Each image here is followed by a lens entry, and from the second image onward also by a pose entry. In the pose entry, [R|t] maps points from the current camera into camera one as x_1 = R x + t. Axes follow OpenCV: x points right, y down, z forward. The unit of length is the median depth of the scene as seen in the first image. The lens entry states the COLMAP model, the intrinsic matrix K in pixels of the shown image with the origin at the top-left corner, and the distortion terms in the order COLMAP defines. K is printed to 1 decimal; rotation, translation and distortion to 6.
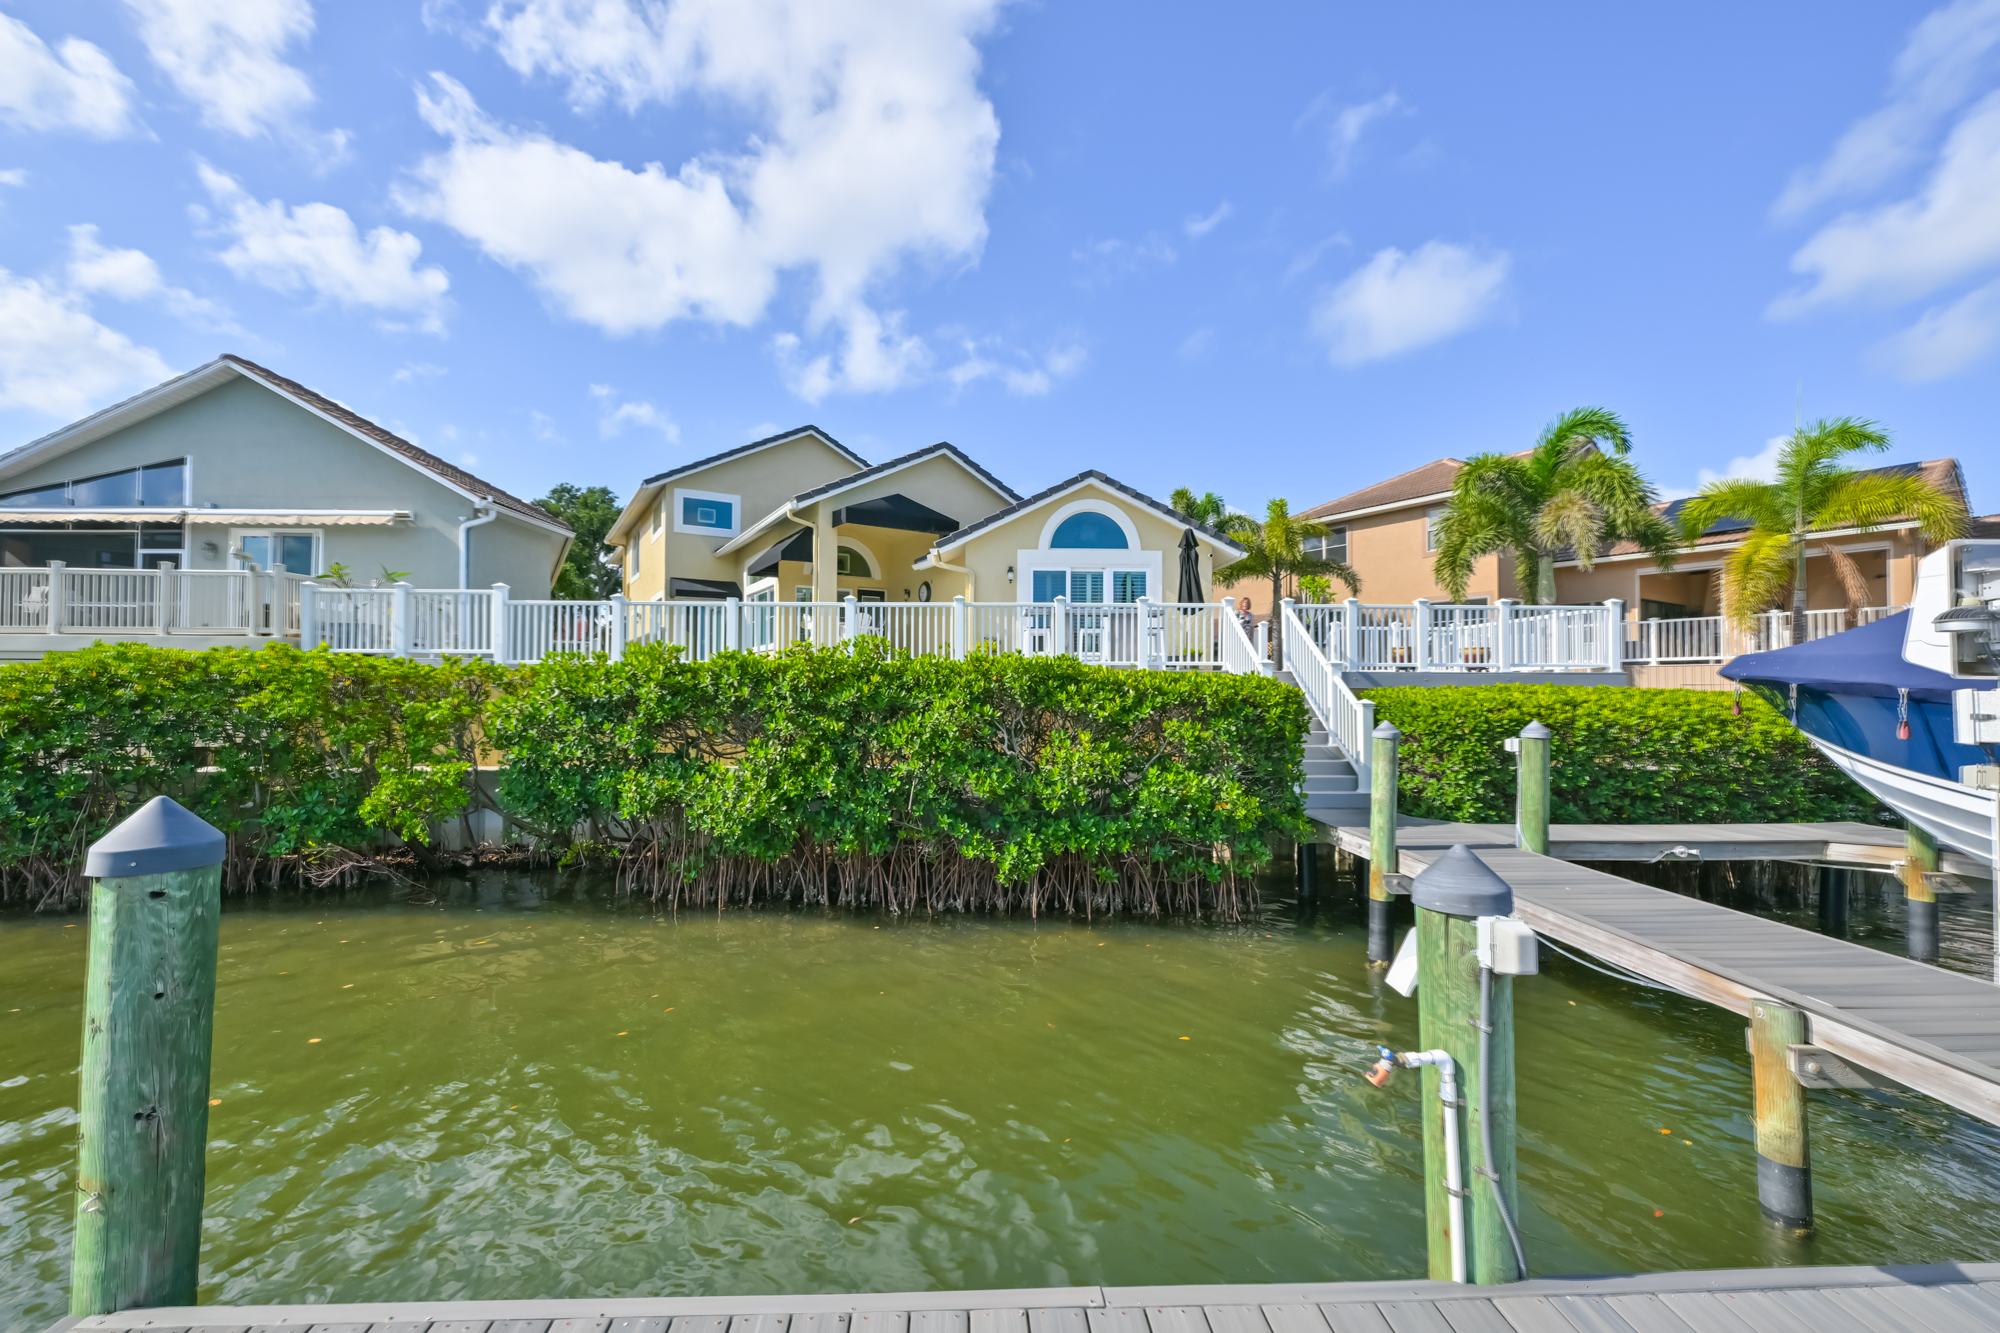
lens RADIAL K [[810.2, 0, 1005.8], [0, 810.2, 690.8], [0, 0, 1]] dist [0.002434, 0.001044]
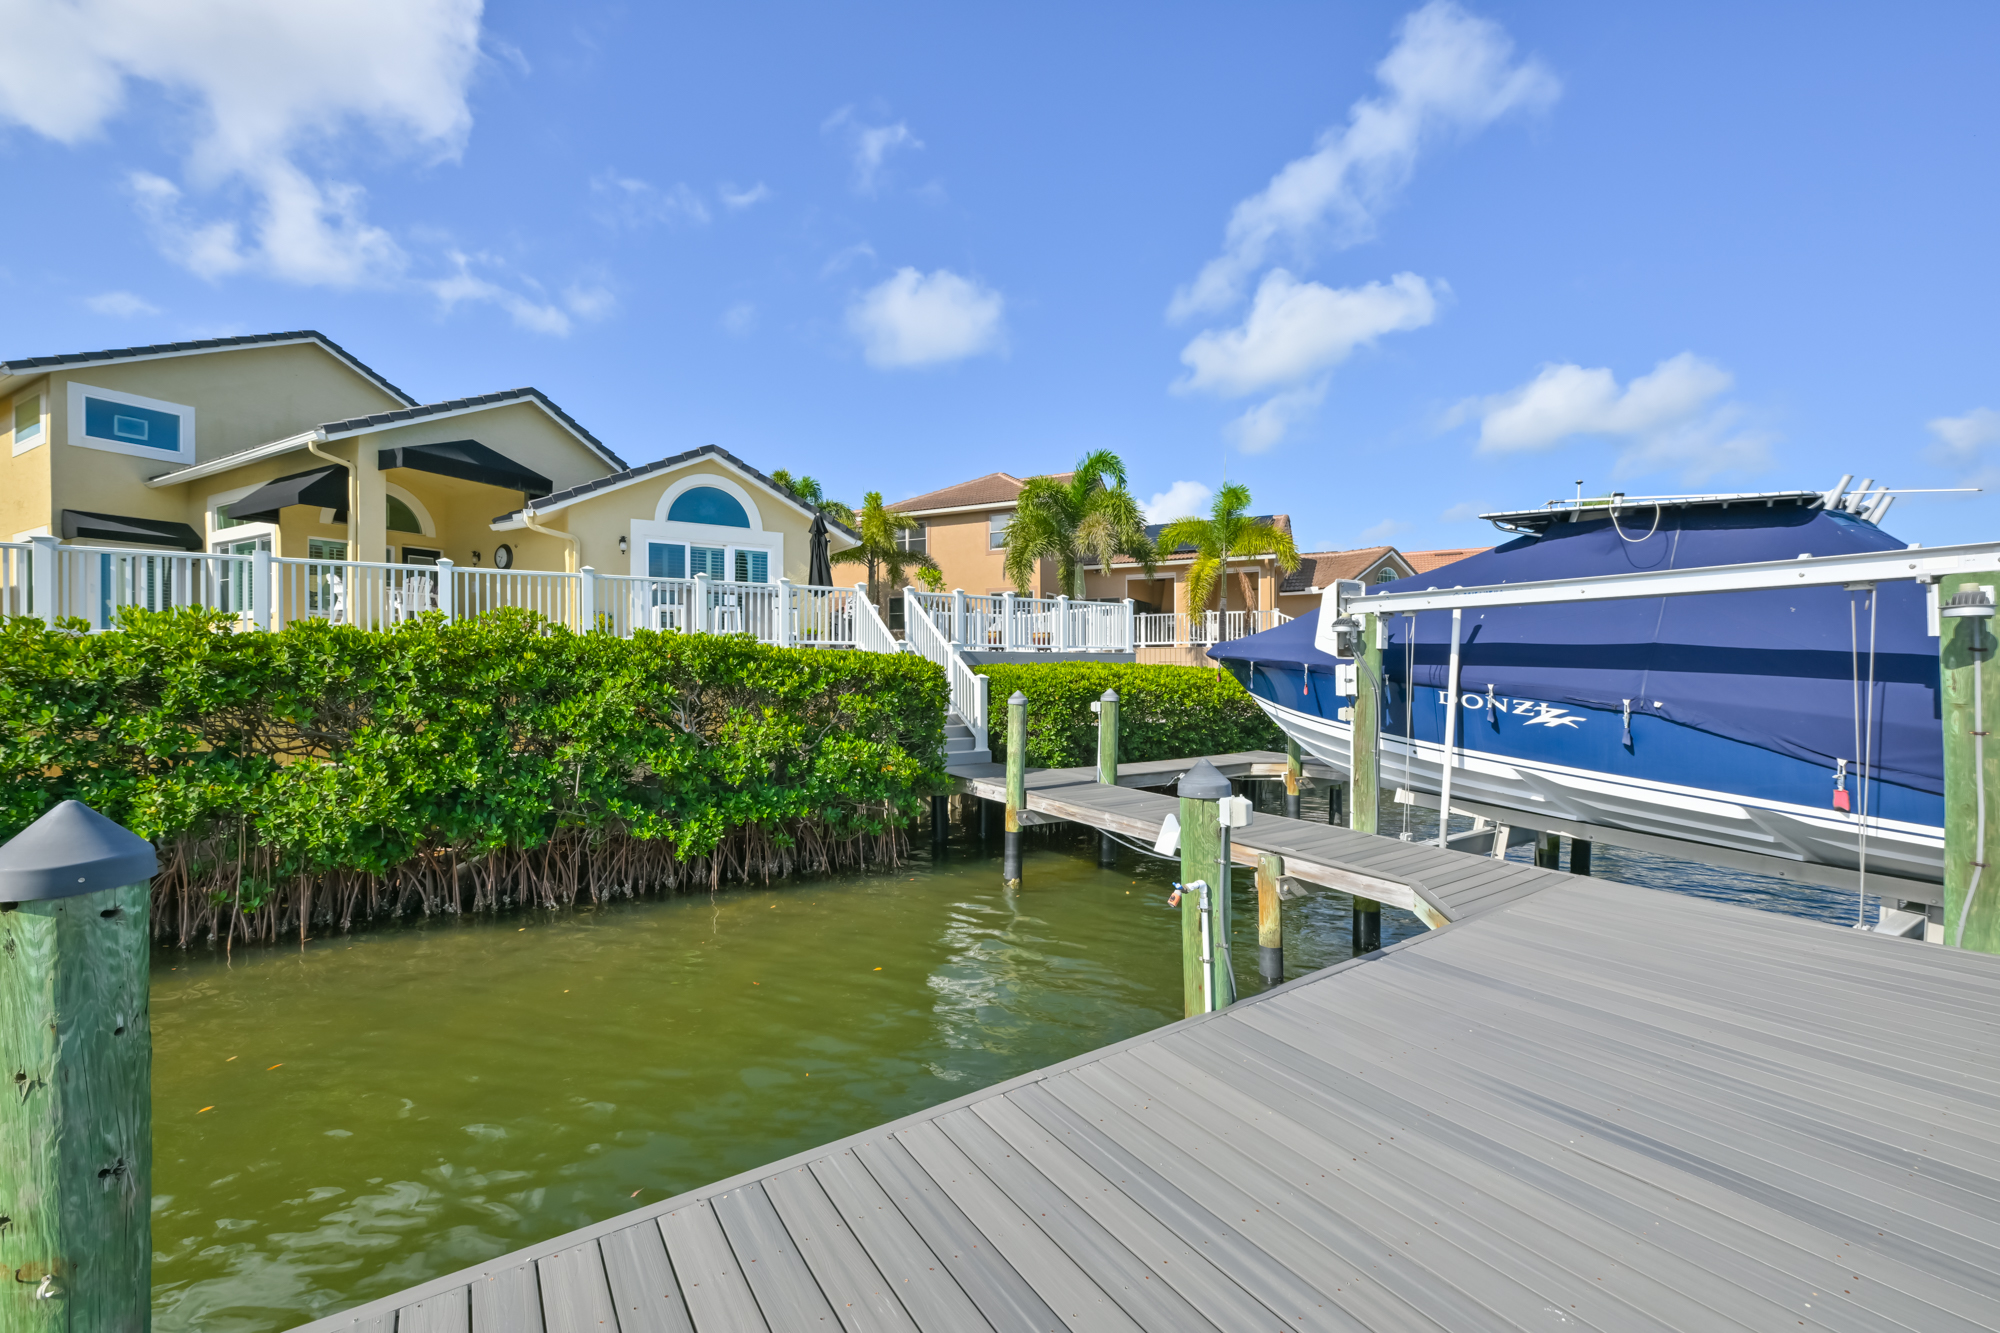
lens RADIAL K [[810.2, 0, 997.6], [0, 810.2, 668.7], [0, 0, 1]] dist [0.002434, 0.001044]
pose [[0.851703, -0.005707, 0.523993, -0.182064], [0.004745, 0.999984, 0.003177, -0.000913], [-0.524003, -0.000220, 0.851717, -0.055382]]
